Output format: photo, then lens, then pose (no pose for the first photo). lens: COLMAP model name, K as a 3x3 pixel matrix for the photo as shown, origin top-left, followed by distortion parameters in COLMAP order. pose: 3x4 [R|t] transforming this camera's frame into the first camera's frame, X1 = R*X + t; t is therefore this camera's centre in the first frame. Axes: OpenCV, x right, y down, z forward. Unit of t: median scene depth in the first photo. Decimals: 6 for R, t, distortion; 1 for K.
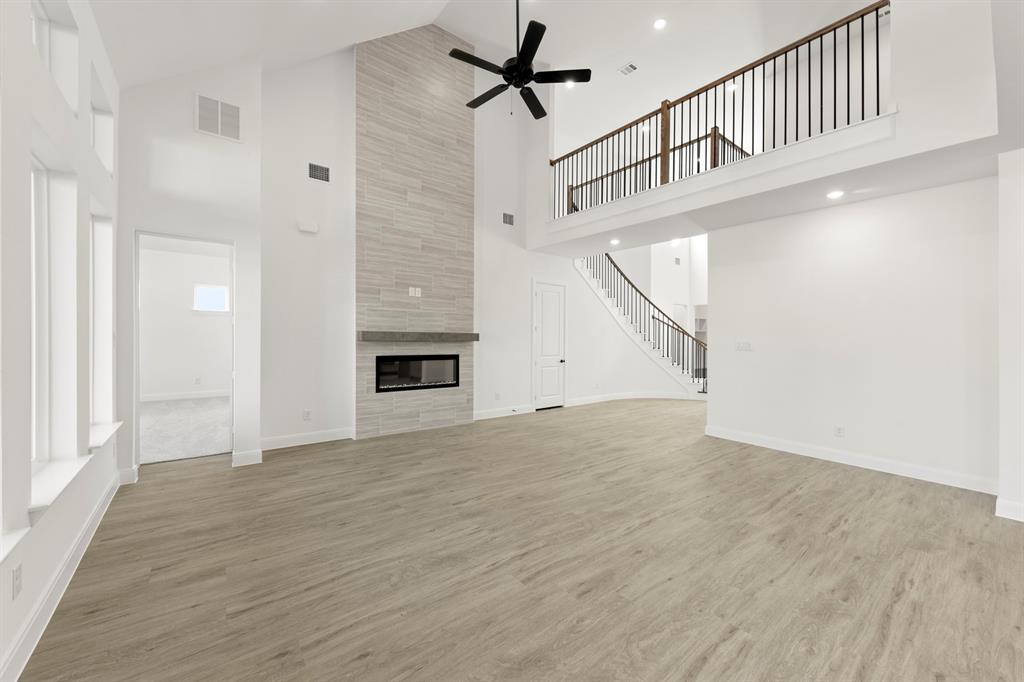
lens RADIAL K [[396.0, 0, 512.0], [0, 396.0, 341.0], [0, 0, 1]] dist [0.000004, -0.000001]
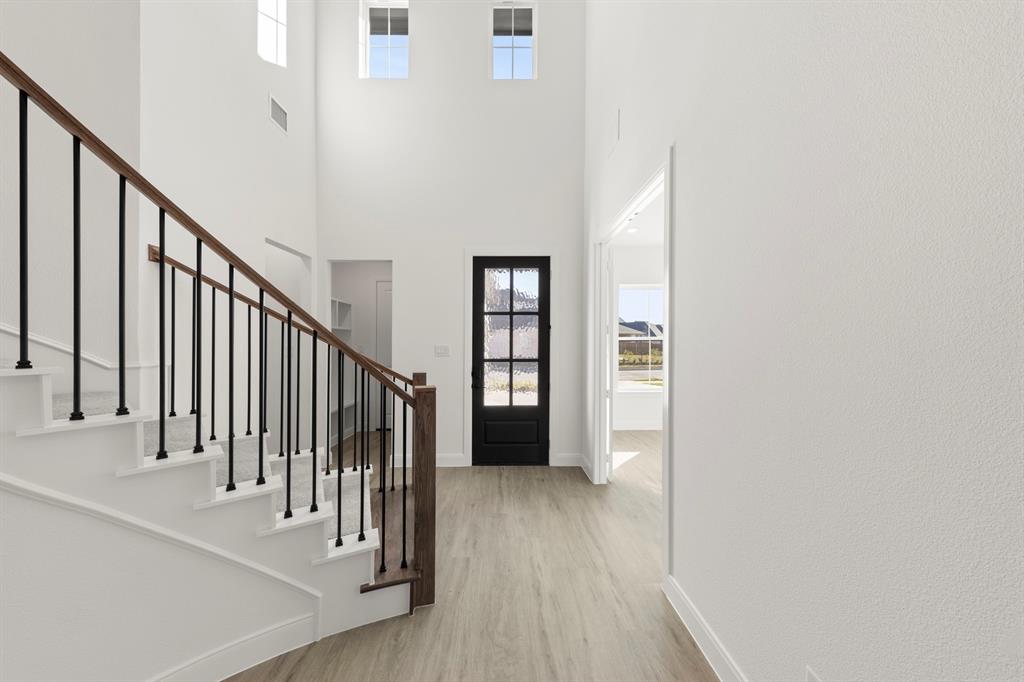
lens RADIAL K [[363.0, 0, 512.0], [0, 363.0, 341.0], [0, 0, 1]] dist [0.000025, -0.000095]
pose [[0.609212, -0.004619, 0.792994, 0.315351], [0.005035, 0.999985, 0.001957, -0.008314], [-0.792992, 0.002801, 0.609226, 0.705222]]
